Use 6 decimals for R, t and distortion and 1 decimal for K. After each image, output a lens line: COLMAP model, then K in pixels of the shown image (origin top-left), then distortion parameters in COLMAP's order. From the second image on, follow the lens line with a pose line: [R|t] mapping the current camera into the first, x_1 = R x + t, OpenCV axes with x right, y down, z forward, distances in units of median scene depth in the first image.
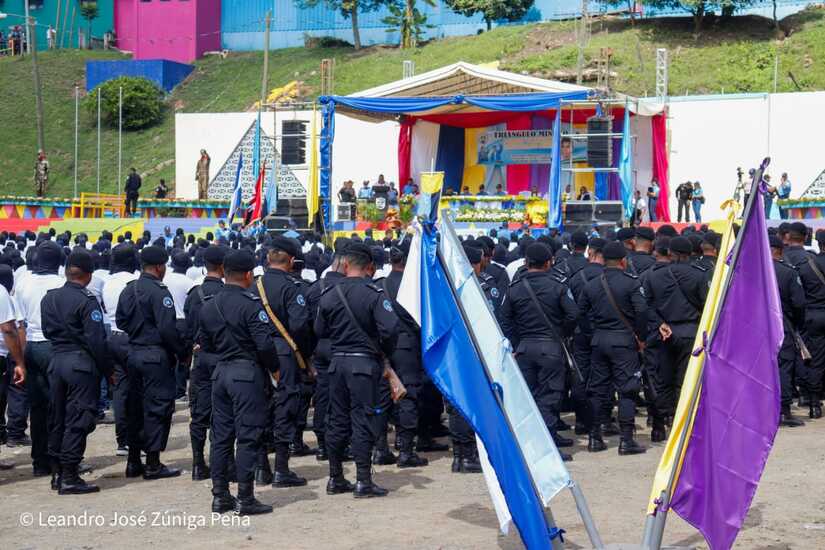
lens RADIAL K [[1753.7, 0, 412.5], [0, 1753.7, 275.0], [0, 0, 1]] dist [0.387357, 0.157143]
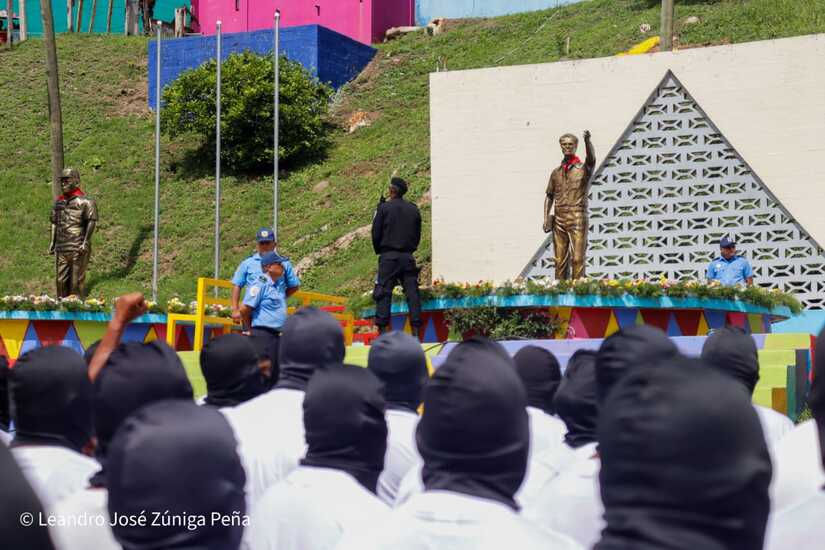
lens RADIAL K [[1988.1, 0, 412.5], [0, 1988.1, 275.0], [0, 0, 1]] dist [0.438267, 1.398449]
pose [[0.999778, -0.017252, -0.012136, -0.137334], [0.016028, 0.995387, -0.094594, -0.011190], [0.013712, 0.094379, 0.995442, 0.613890]]
